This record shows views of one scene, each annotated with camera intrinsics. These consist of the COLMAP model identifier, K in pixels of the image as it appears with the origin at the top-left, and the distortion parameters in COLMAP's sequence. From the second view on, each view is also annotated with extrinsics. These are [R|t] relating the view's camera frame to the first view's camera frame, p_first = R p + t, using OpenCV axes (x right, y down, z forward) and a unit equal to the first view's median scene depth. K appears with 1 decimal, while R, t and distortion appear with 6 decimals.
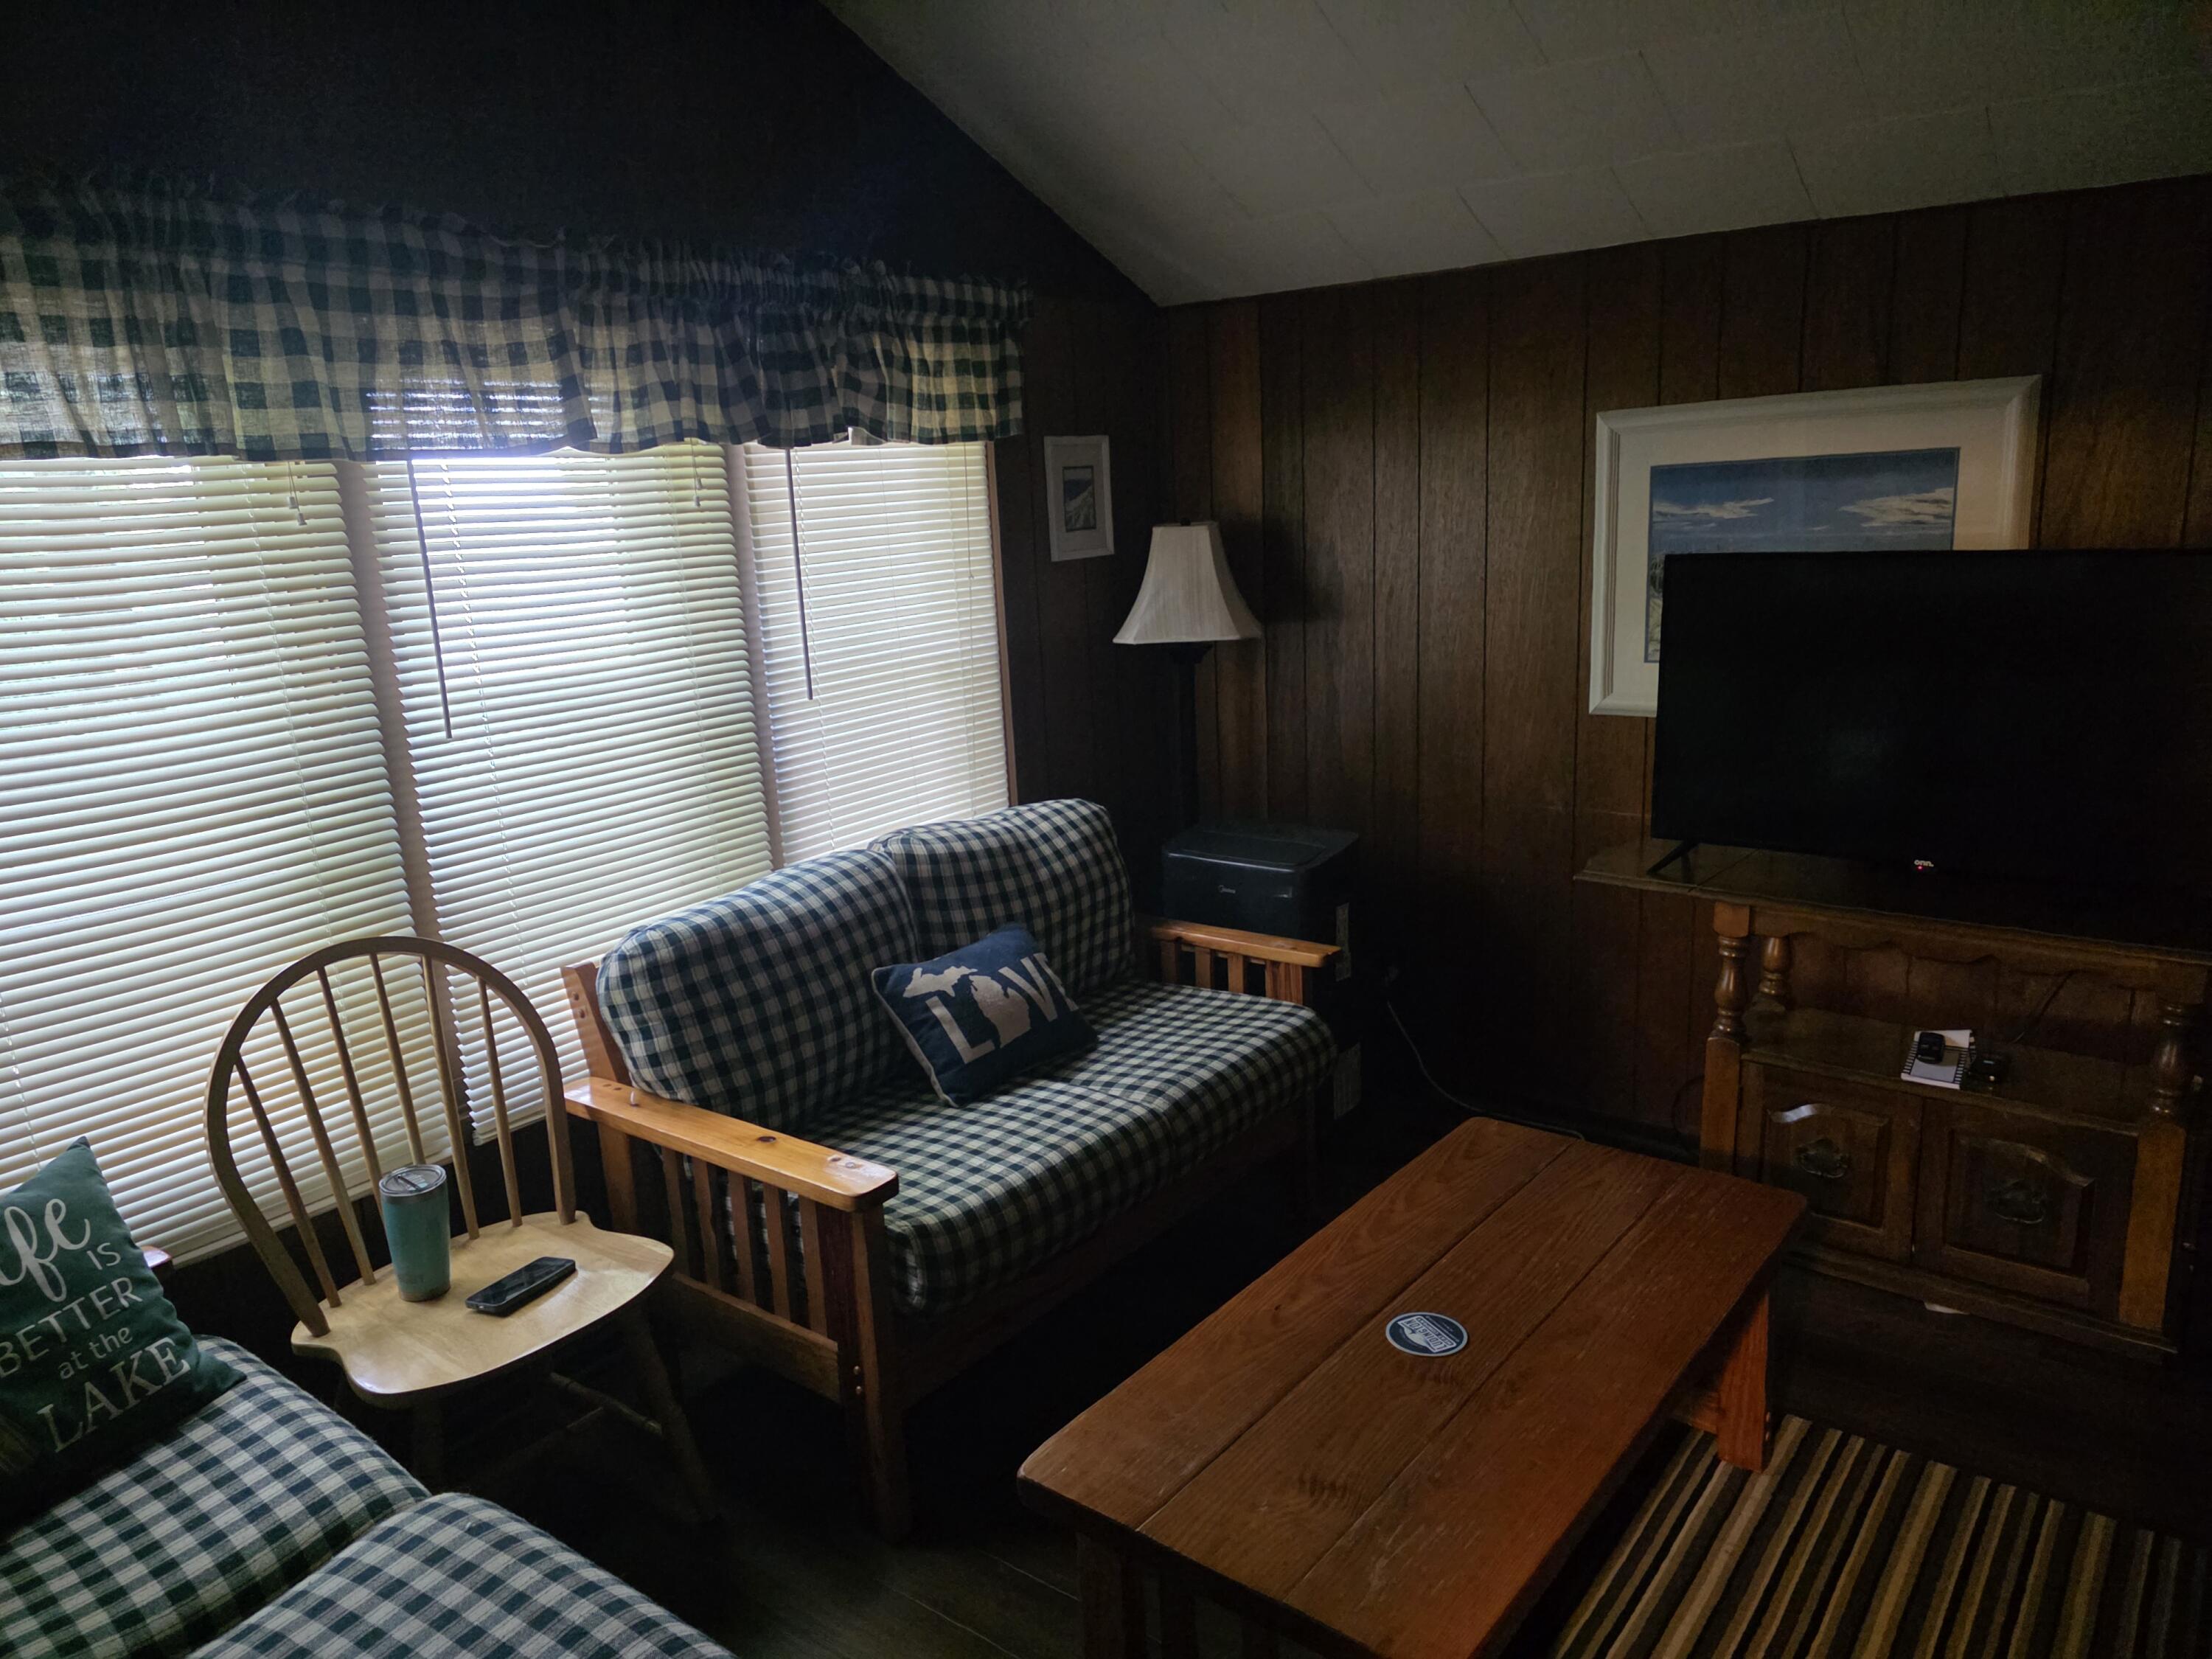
lens RADIAL K [[1498.7, 0, 1107.5], [0, 1498.7, 816.8], [0, 0, 1]] dist [0.055076, -0.040753]
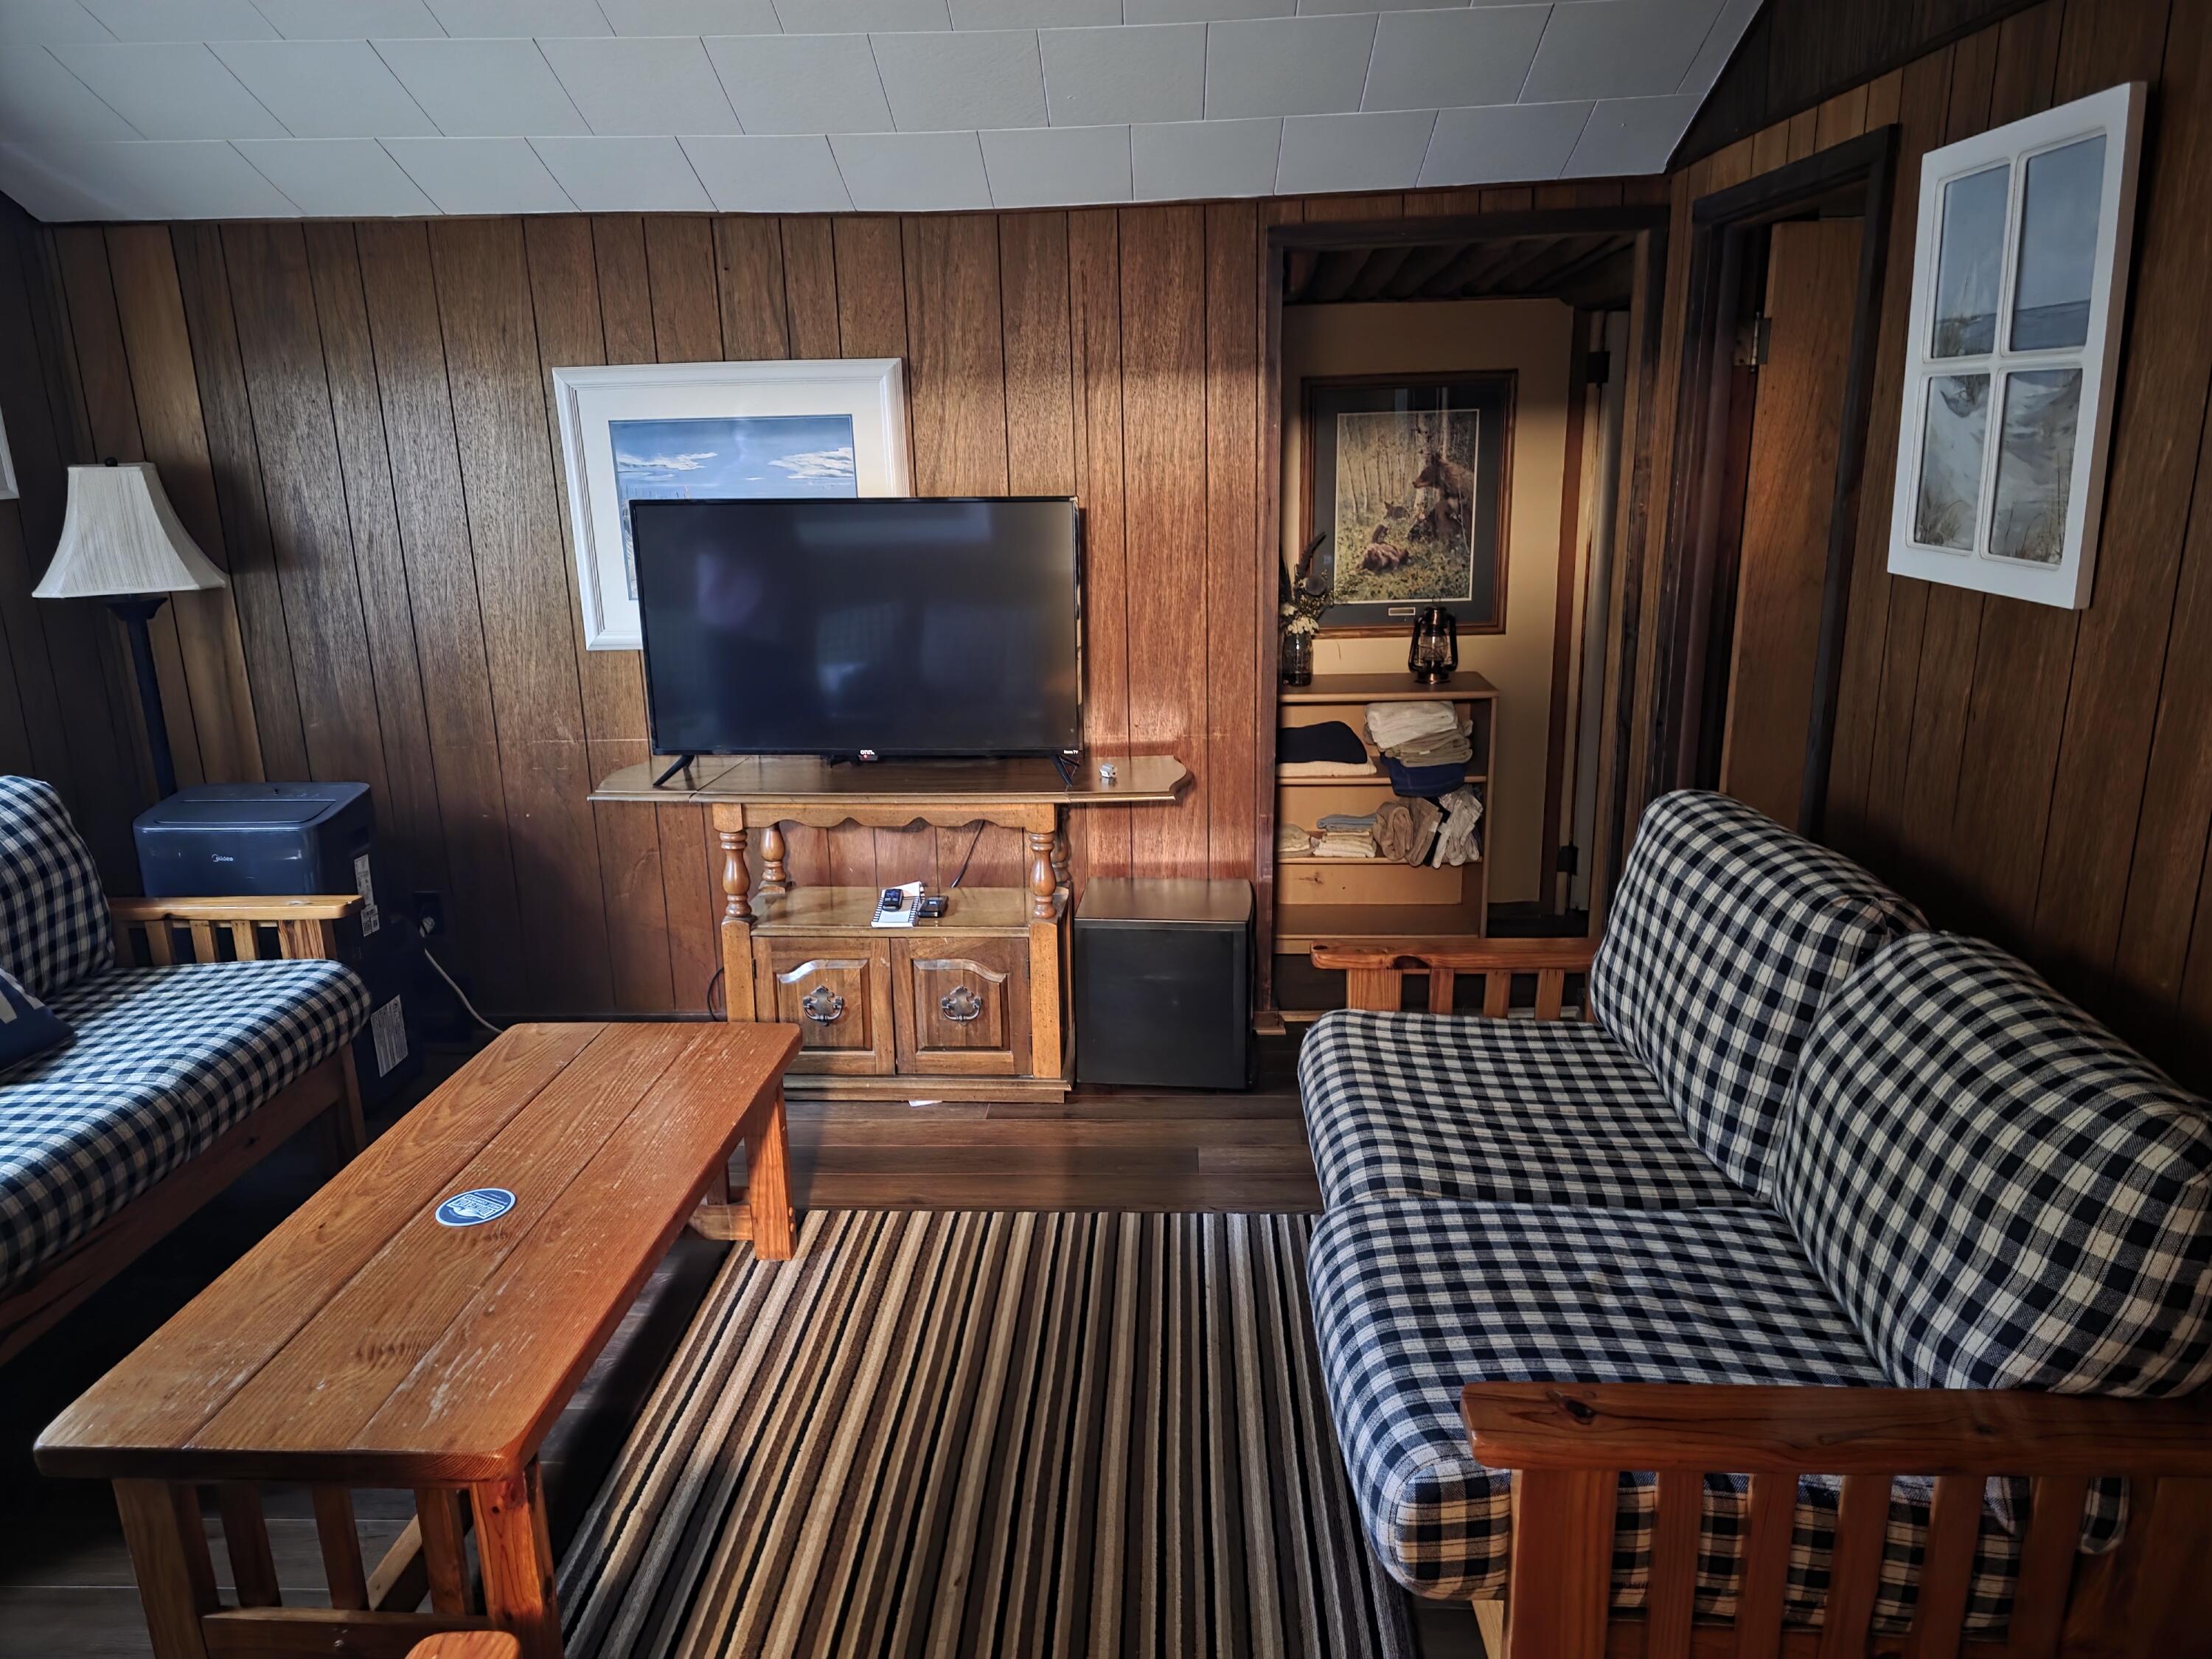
lens RADIAL K [[1498.7, 0, 1107.5], [0, 1498.7, 816.8], [0, 0, 1]] dist [0.055076, -0.040753]
pose [[0.817415, -0.119332, 0.563554, -0.000238], [0.105244, 0.992779, 0.057567, 0.030899], [-0.566354, 0.012255, 0.824071, -0.115394]]
